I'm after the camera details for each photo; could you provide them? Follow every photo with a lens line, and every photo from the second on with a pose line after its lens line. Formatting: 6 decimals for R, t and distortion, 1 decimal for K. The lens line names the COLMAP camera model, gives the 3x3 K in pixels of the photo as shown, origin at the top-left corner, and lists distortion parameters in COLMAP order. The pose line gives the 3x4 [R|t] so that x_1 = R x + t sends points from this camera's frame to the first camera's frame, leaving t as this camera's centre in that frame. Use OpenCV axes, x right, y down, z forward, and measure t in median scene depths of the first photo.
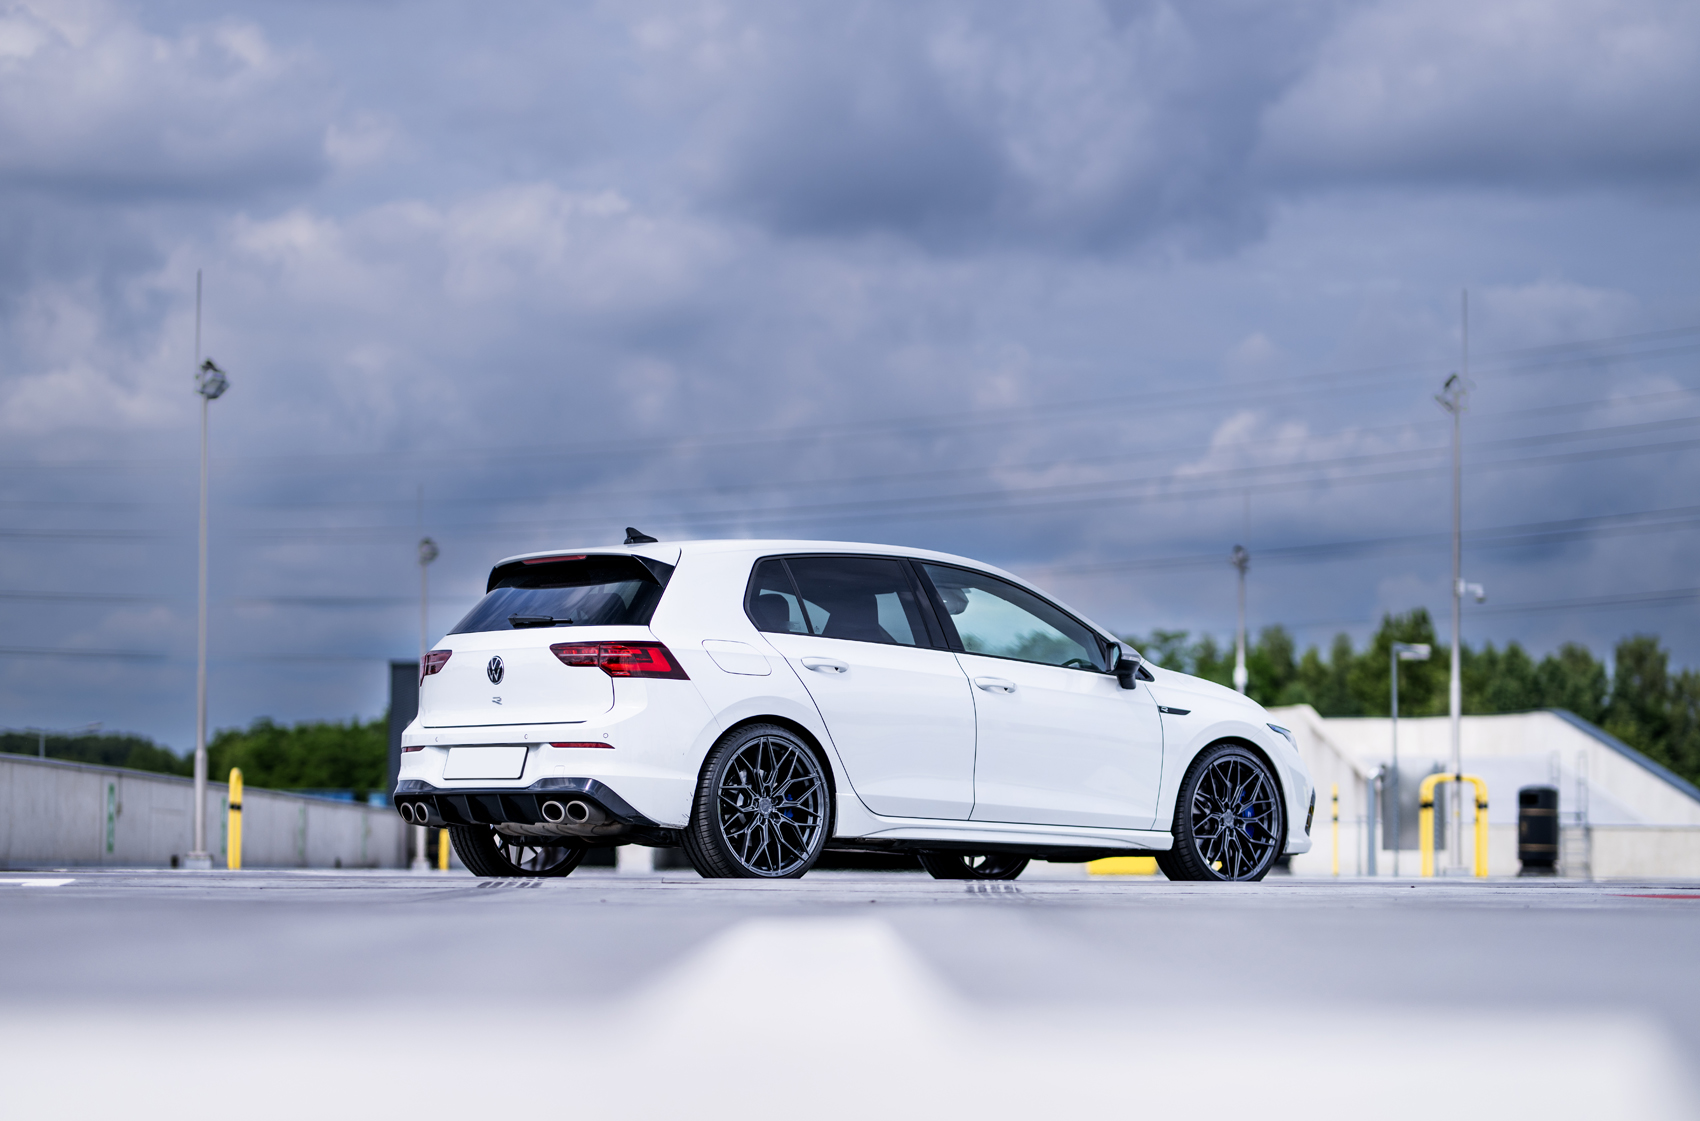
lens RADIAL K [[4224.5, 0, 850.0], [0, 4224.5, 560.5], [0, 0, 1]] dist [0.107915, 0.056753]
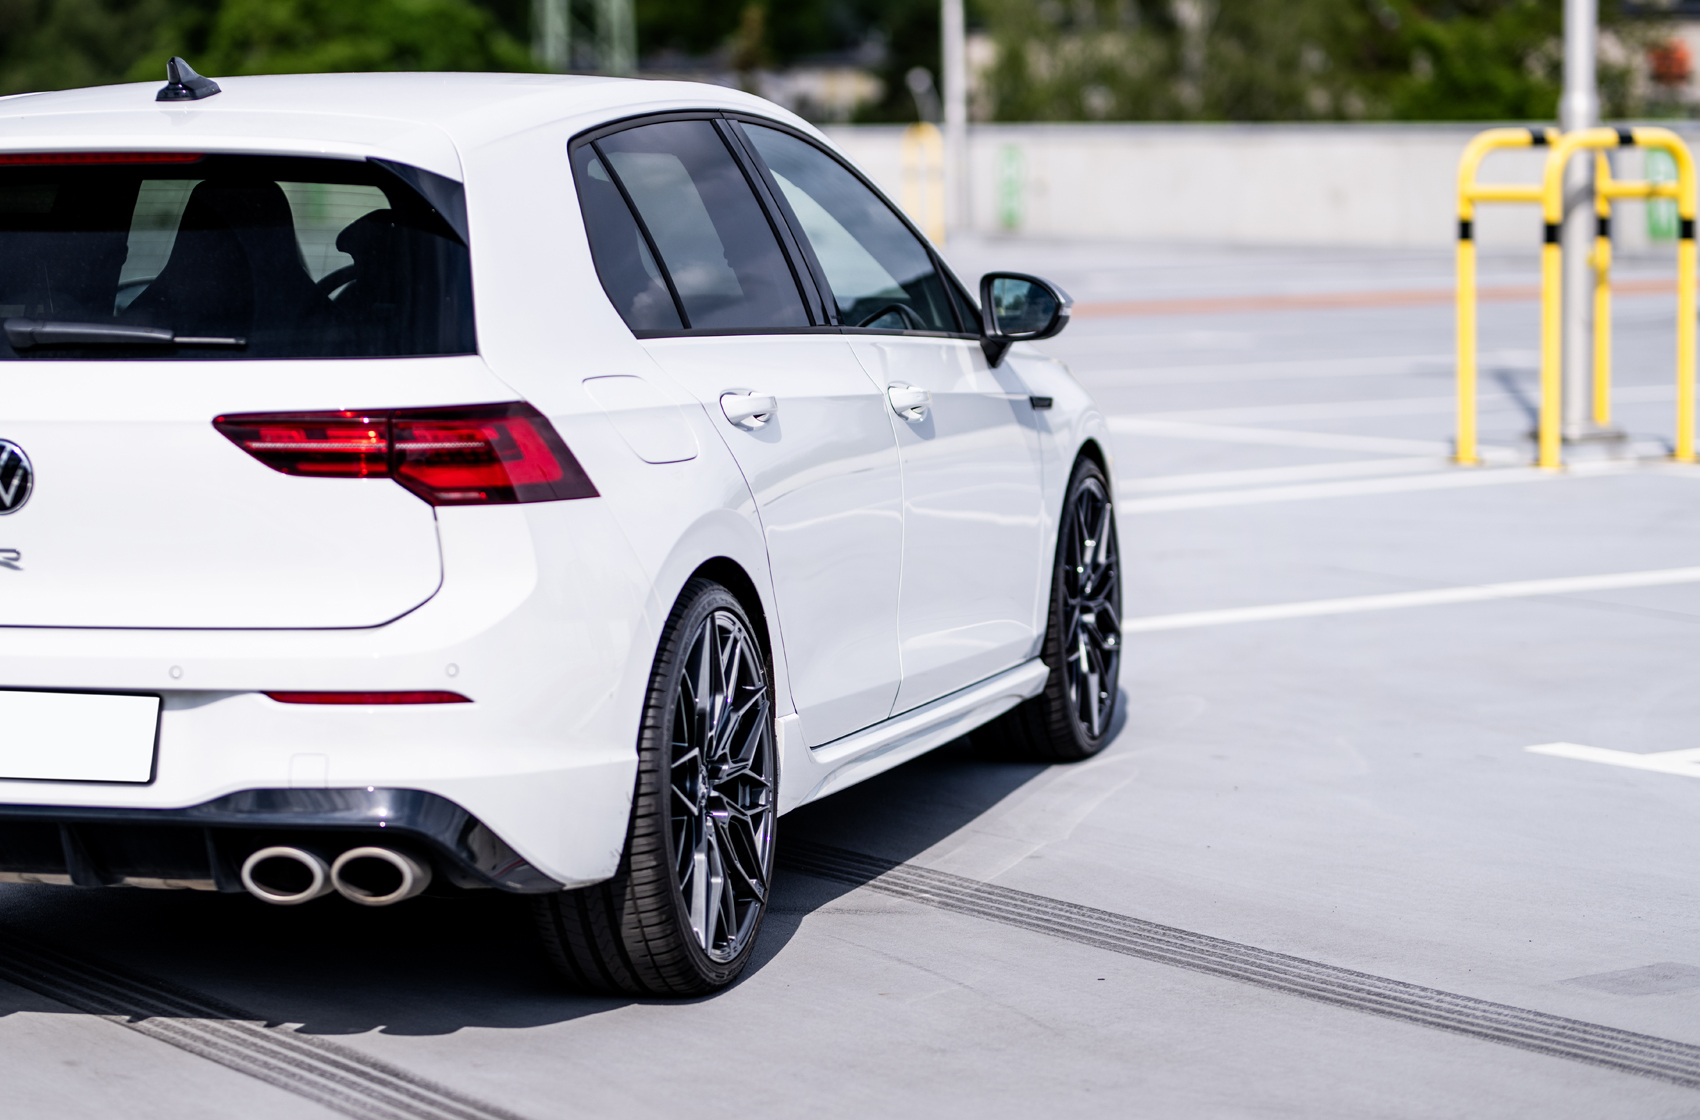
lens RADIAL K [[4653.6, 0, 850.0], [0, 4653.6, 560.0], [0, 0, 1]] dist [0.001918, -0.172440]
pose [[0.839562, -0.074483, 0.538134, -0.239006], [-0.018213, 0.986141, 0.164907, -0.034774], [-0.542959, -0.148251, 0.826570, 0.624767]]
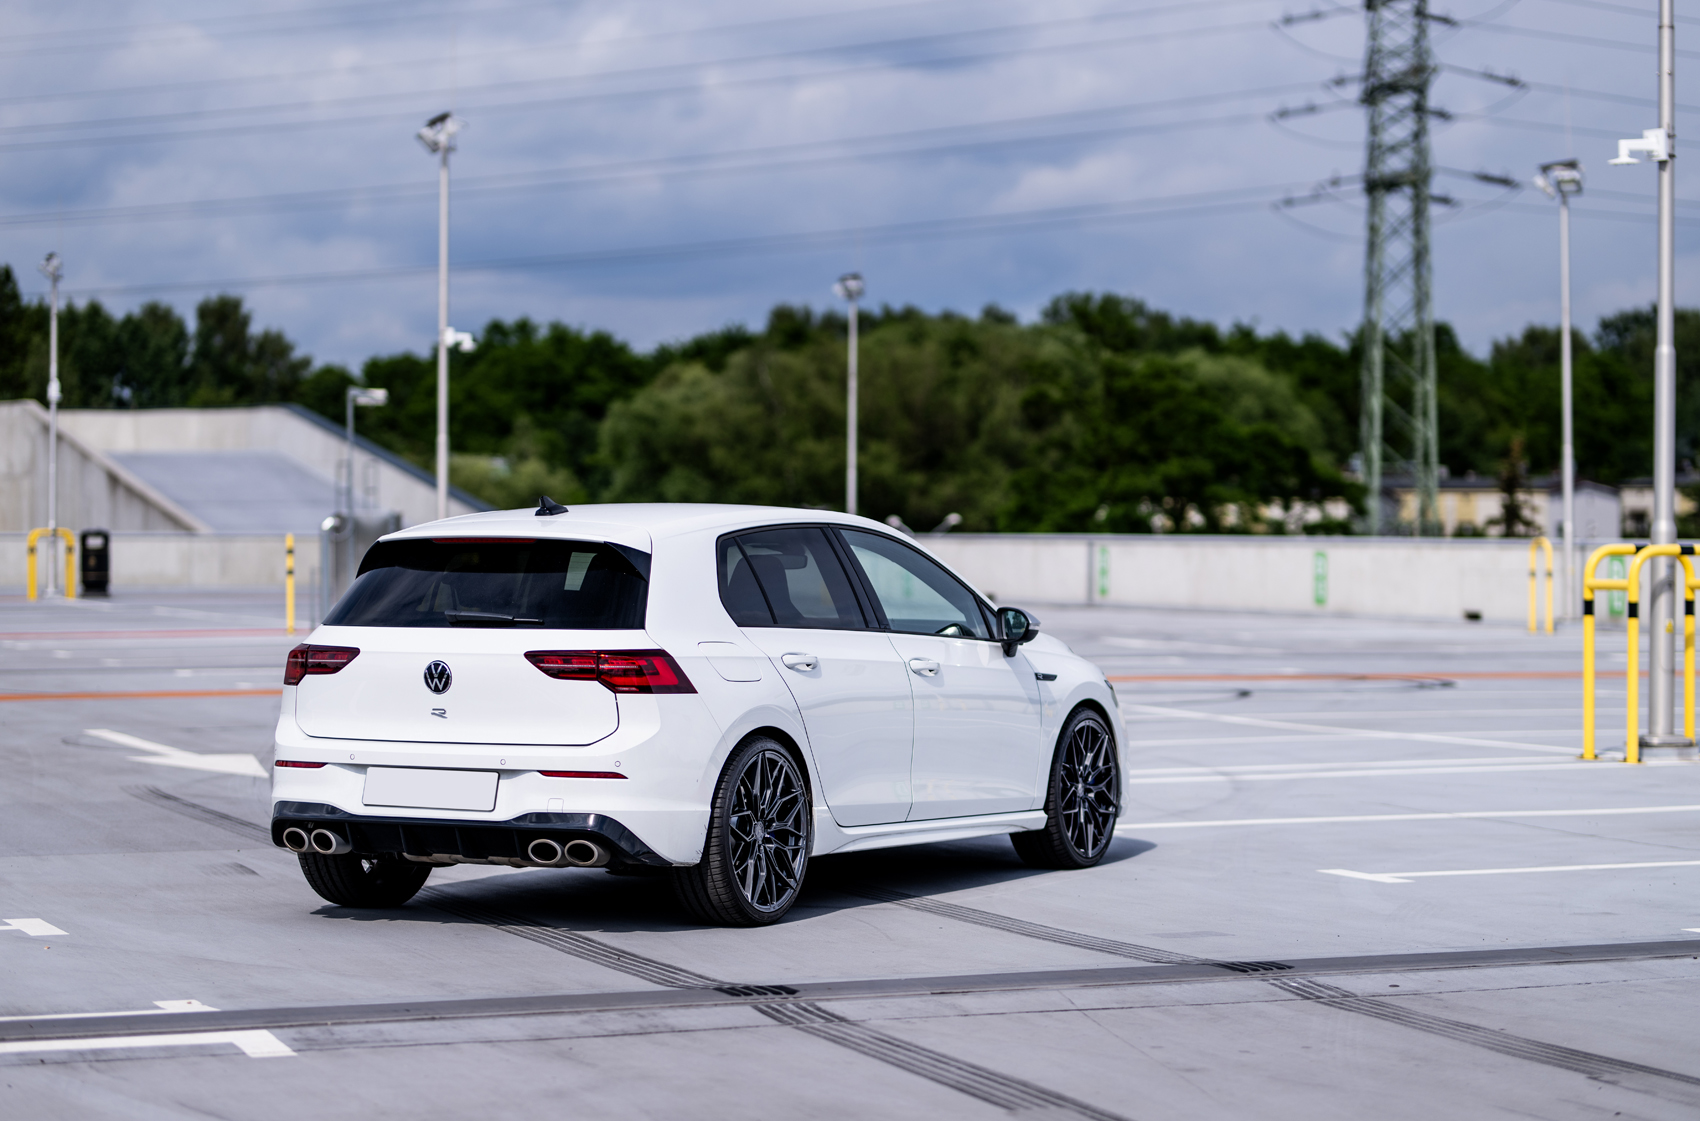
lens RADIAL K [[4256.7, 0, 1006.1], [0, 4256.7, 561.4], [0, 0, 1]] dist [0.007267, 0.056028]
pose [[0.921448, -0.012505, 0.388301, -0.308250], [-0.021616, 0.996283, 0.083381, -0.070258], [-0.387900, -0.085225, 0.917753, 0.178676]]
